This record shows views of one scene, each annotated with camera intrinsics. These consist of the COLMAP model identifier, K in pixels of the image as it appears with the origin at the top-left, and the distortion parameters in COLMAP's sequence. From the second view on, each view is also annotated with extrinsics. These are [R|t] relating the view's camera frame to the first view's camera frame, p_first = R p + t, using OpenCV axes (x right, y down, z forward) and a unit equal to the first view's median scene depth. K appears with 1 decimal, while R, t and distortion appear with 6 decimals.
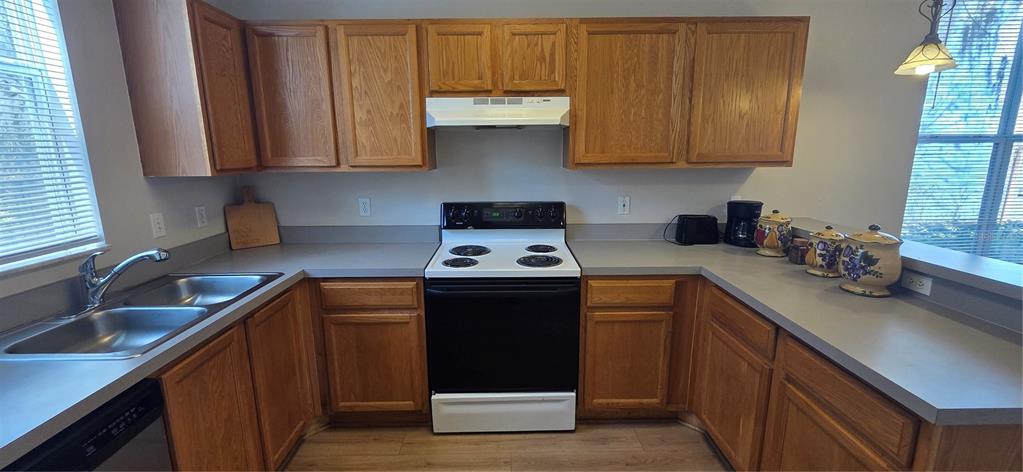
lens RADIAL K [[417.5, 0, 509.5], [0, 417.5, 236.1], [0, 0, 1]] dist [0.001824, -0.001143]
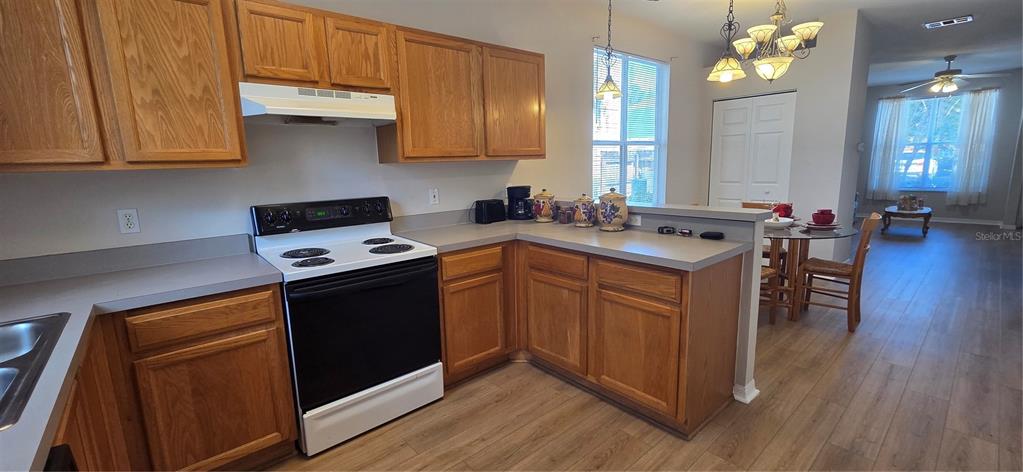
lens RADIAL K [[417.5, 0, 510.1], [0, 417.5, 236.1], [0, 0, 1]] dist [0.001824, -0.001143]
pose [[0.764561, -0.125096, 0.632295, -0.363088], [0.148377, 0.988798, 0.016213, 0.055054], [-0.627240, 0.081422, 0.774558, 0.001884]]
